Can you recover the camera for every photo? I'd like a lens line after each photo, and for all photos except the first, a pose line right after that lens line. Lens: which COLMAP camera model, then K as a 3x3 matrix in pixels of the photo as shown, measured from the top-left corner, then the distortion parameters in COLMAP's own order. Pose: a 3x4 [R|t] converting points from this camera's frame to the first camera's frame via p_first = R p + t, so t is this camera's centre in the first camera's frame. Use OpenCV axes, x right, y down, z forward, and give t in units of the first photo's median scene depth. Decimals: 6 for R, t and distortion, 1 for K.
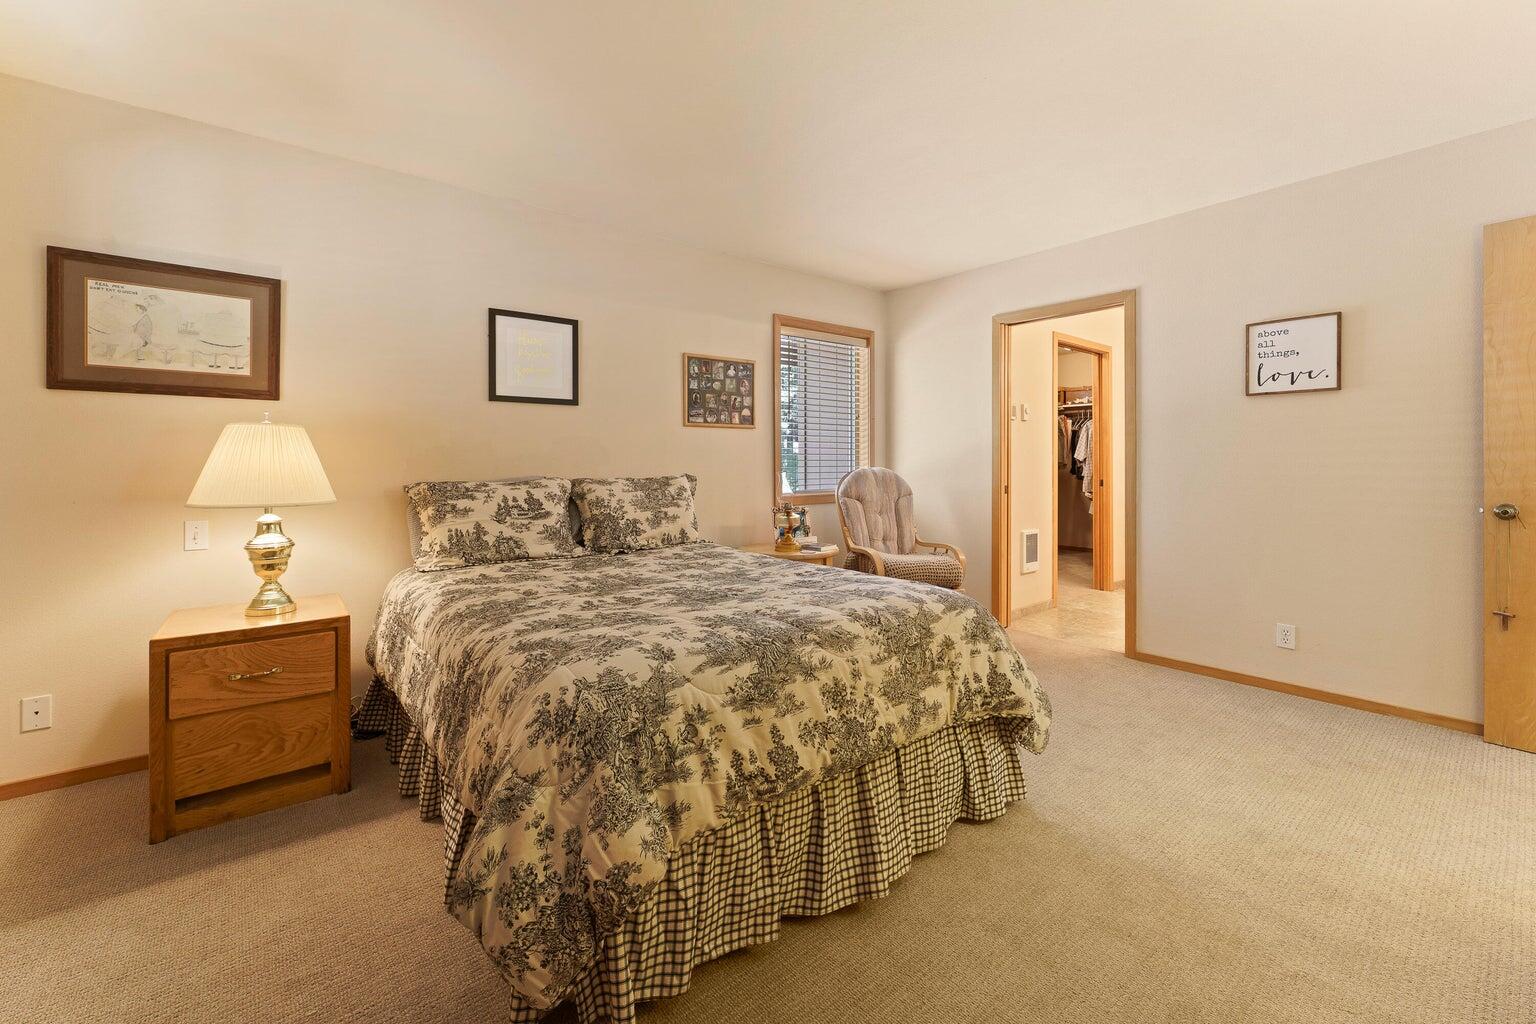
lens RADIAL K [[639.4, 0, 771.1], [0, 639.4, 458.6], [0, 0, 1]] dist [0.011248, 0.000112]
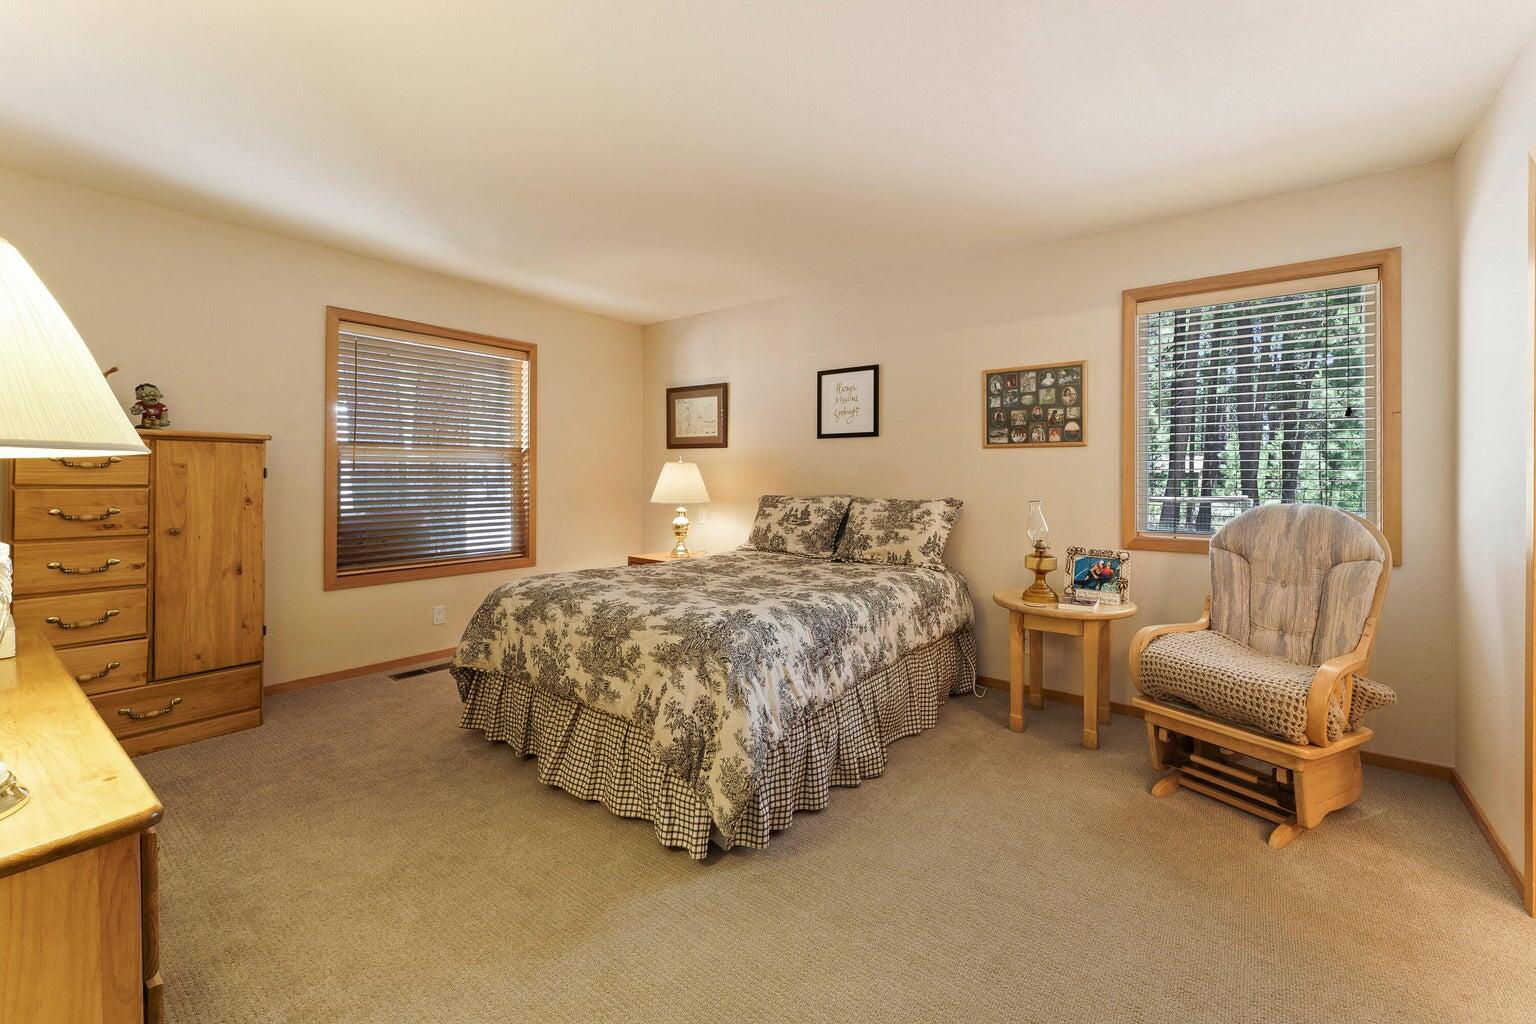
lens RADIAL K [[639.4, 0, 771.1], [0, 639.4, 458.6], [0, 0, 1]] dist [0.011248, 0.000112]
pose [[0.221570, -0.017111, -0.974994, 0.828586], [-0.001373, 0.999840, -0.017859, -0.020663], [0.975144, 0.005296, 0.221511, 0.557456]]
